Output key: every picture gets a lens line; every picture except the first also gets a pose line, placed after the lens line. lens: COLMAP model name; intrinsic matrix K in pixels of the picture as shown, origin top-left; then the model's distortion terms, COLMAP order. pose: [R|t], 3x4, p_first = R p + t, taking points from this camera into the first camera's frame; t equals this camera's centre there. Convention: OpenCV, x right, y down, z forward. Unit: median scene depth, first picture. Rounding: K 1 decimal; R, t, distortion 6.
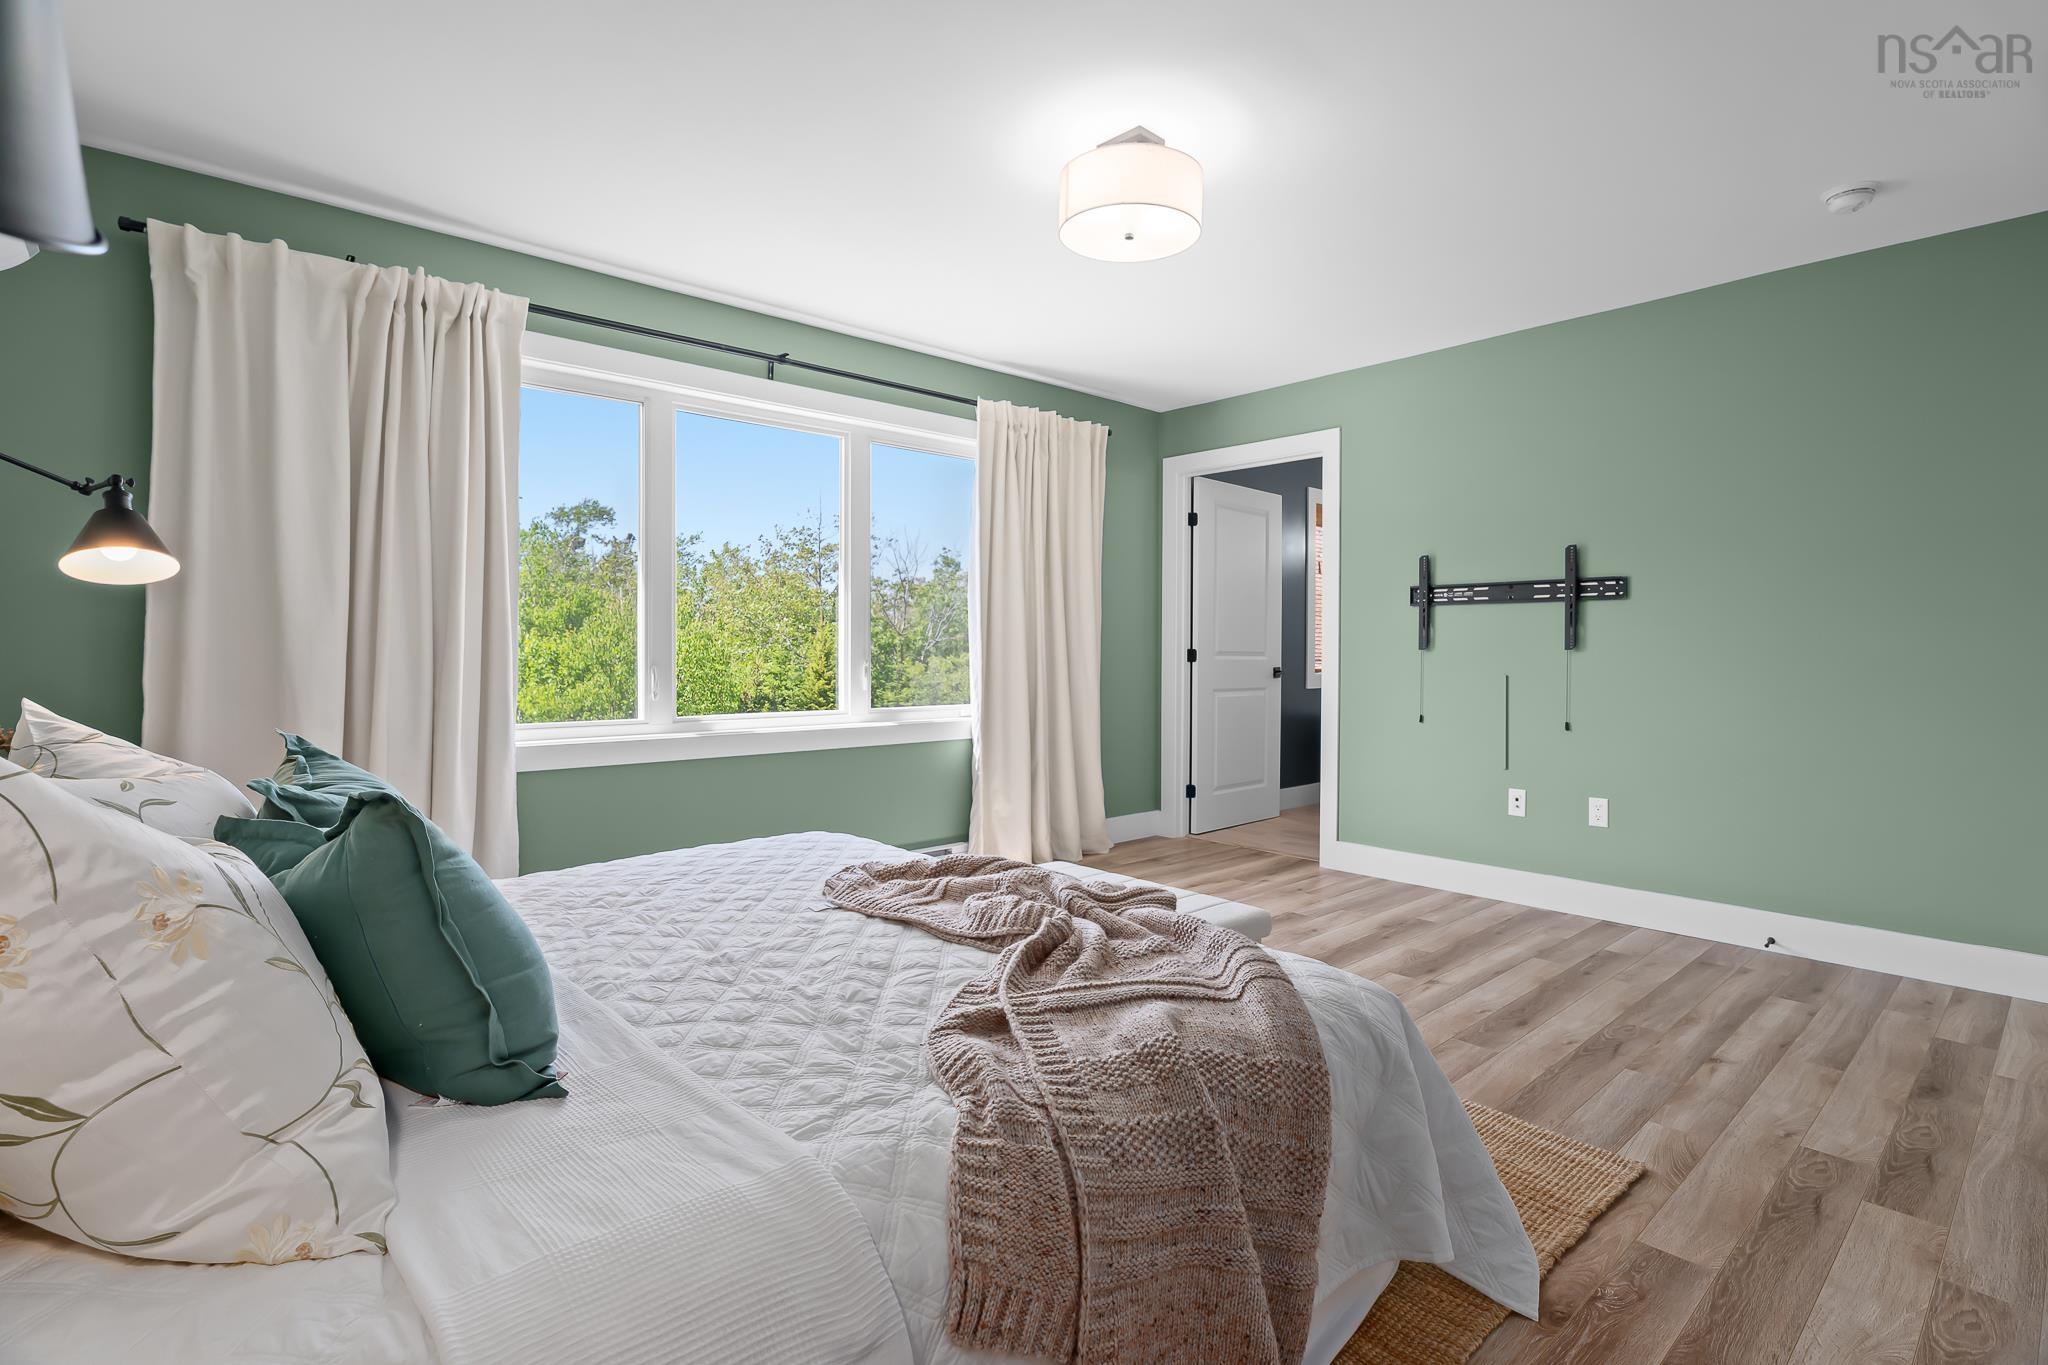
lens RADIAL K [[972.9, 0, 1007.8], [0, 972.9, 647.7], [0, 0, 1]] dist [-0.007639, -0.000327]
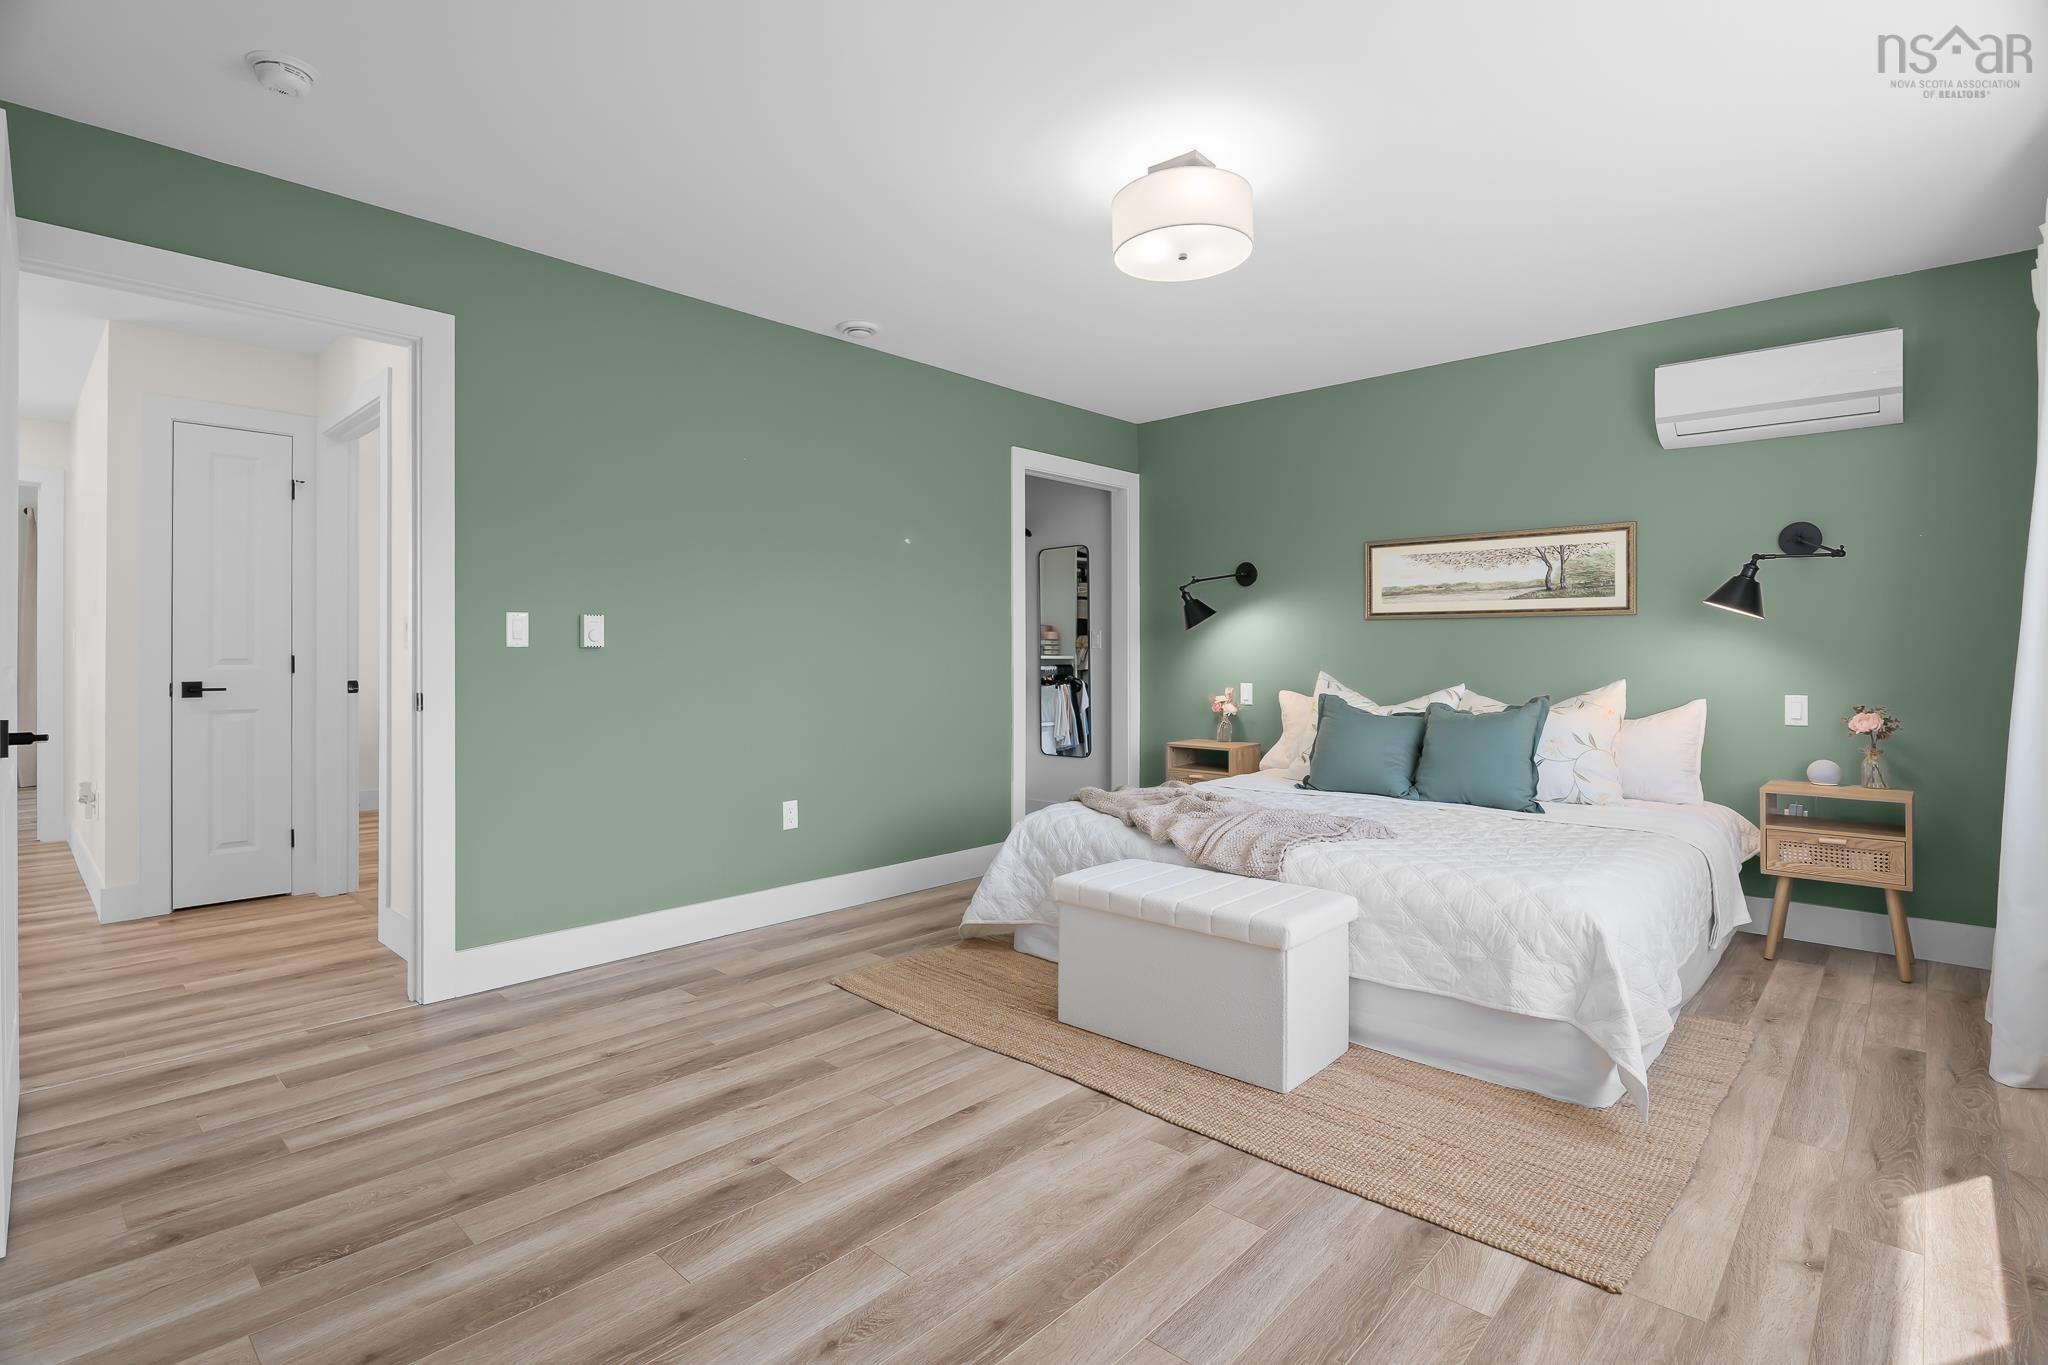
lens RADIAL K [[972.9, 0, 1007.8], [0, 972.9, 647.7], [0, 0, 1]] dist [-0.007639, -0.000327]
pose [[-0.996032, -0.006323, -0.088766, 0.391169], [-0.005724, 0.999959, -0.007011, -0.001878], [0.088806, -0.006475, -0.996028, 2.000948]]
